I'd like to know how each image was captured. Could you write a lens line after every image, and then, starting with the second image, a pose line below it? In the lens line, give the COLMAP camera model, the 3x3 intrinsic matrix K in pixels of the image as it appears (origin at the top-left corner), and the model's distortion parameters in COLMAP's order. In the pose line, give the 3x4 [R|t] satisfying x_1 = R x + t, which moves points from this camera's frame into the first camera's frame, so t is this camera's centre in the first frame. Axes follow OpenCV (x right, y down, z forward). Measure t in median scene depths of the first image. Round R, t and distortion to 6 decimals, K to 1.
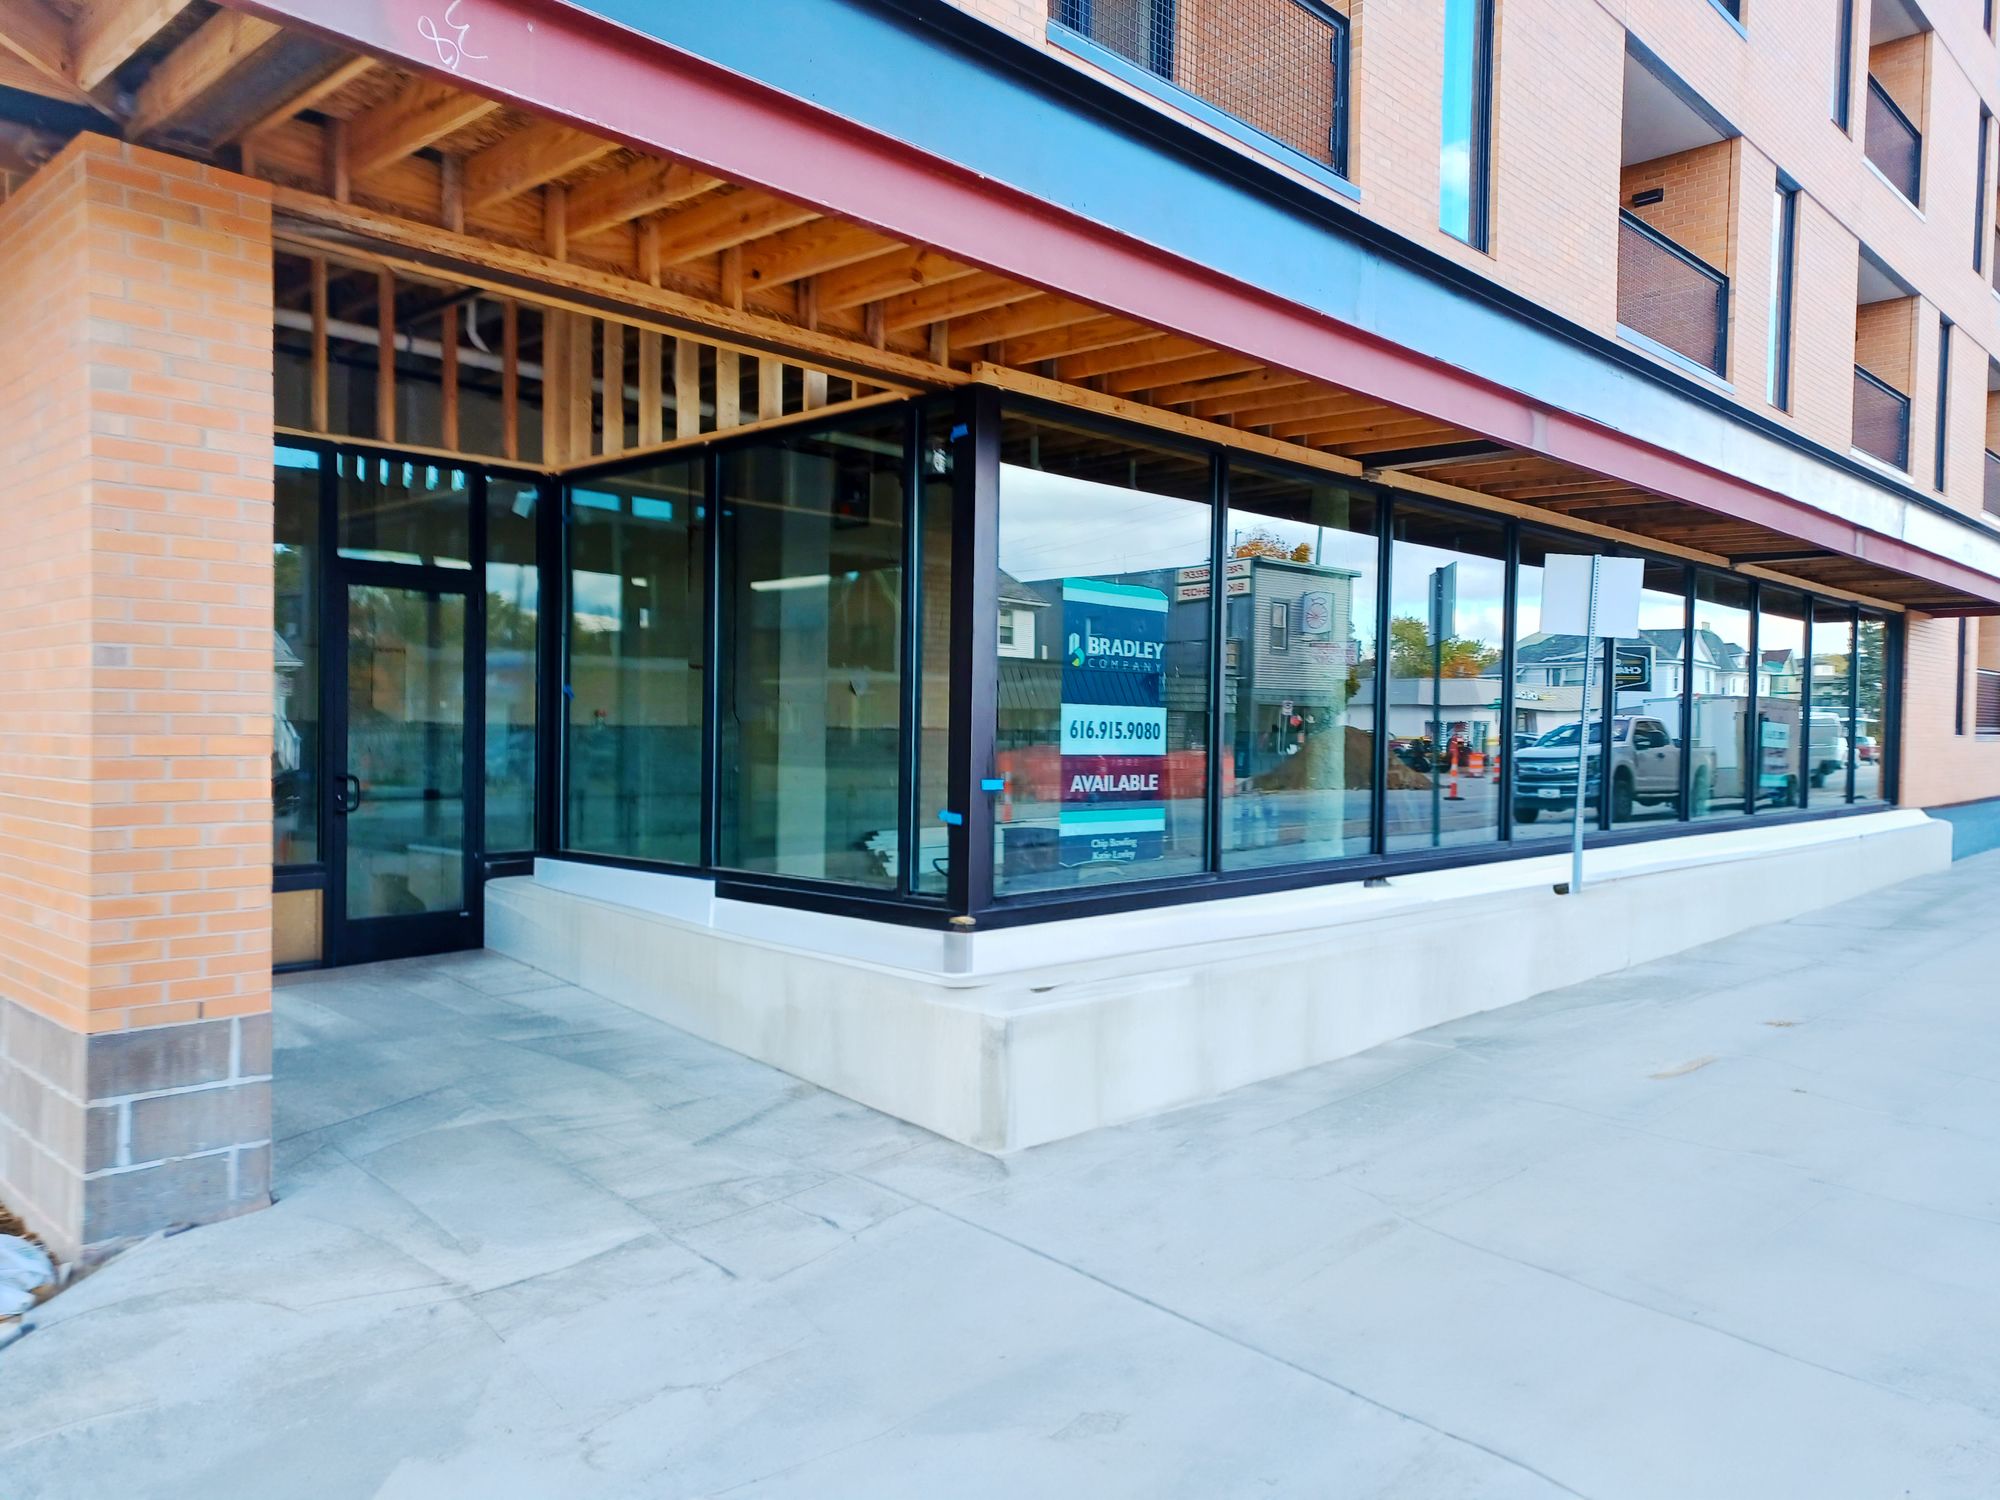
lens RADIAL K [[1482.9, 0, 970.7], [0, 1482.9, 753.4], [0, 0, 1]] dist [0.032361, -0.000750]
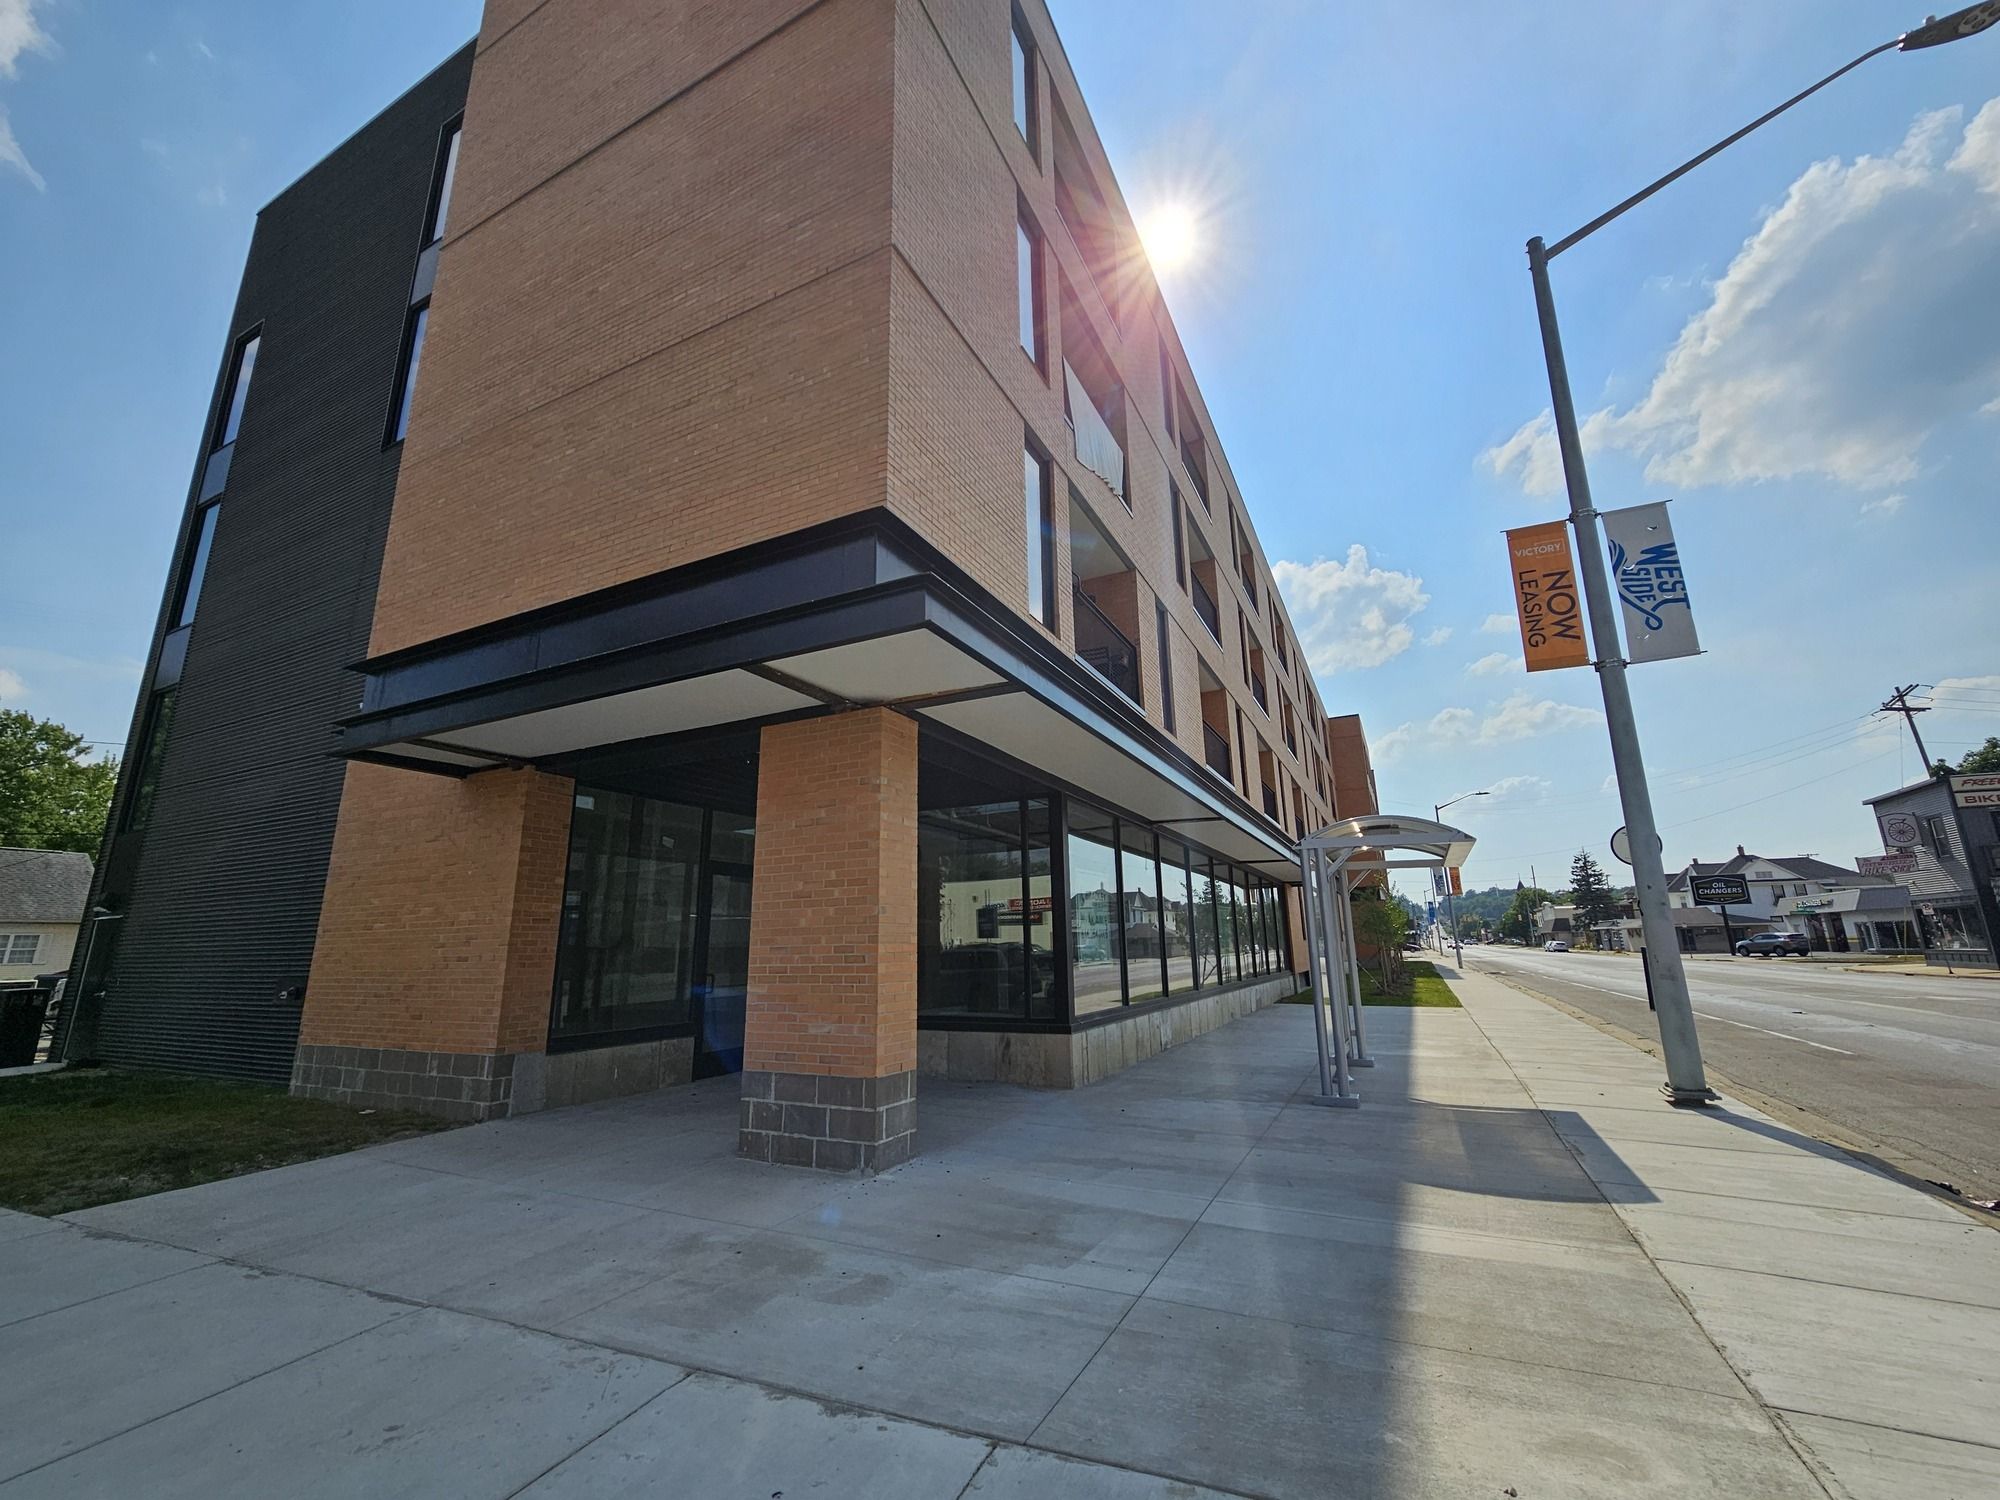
lens RADIAL K [[825.0, 0, 991.6], [0, 825.0, 750.1], [0, 0, 1]] dist [0.002608, 0.000592]
pose [[0.953968, 0.042262, 0.296917, -0.331824], [0.033744, 0.968610, -0.246283, 0.007560], [-0.298005, 0.244965, 0.922597, -0.141553]]
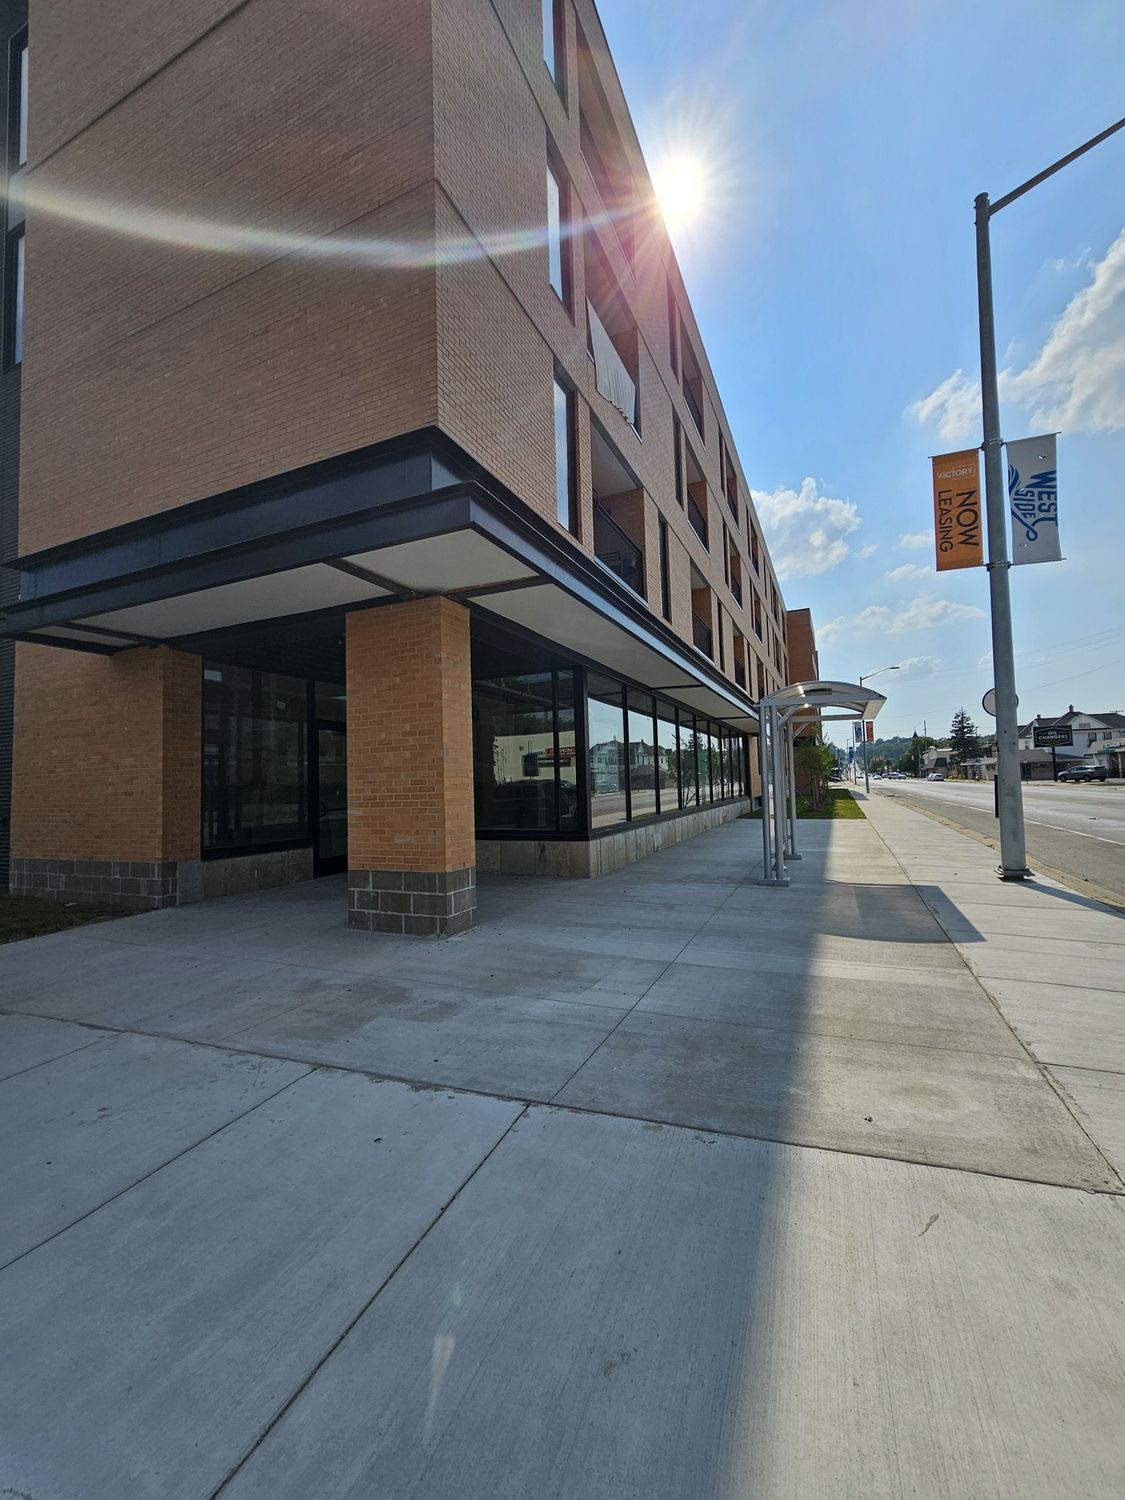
lens RADIAL K [[618.1, 0, 562.5], [0, 618.1, 750.0], [0, 0, 1]] dist [0.003318, -0.000313]
pose [[0.939209, -0.021972, 0.342644, -0.324442], [0.047467, 0.996677, -0.066200, 0.011542], [-0.340050, 0.078440, 0.937130, -0.134562]]
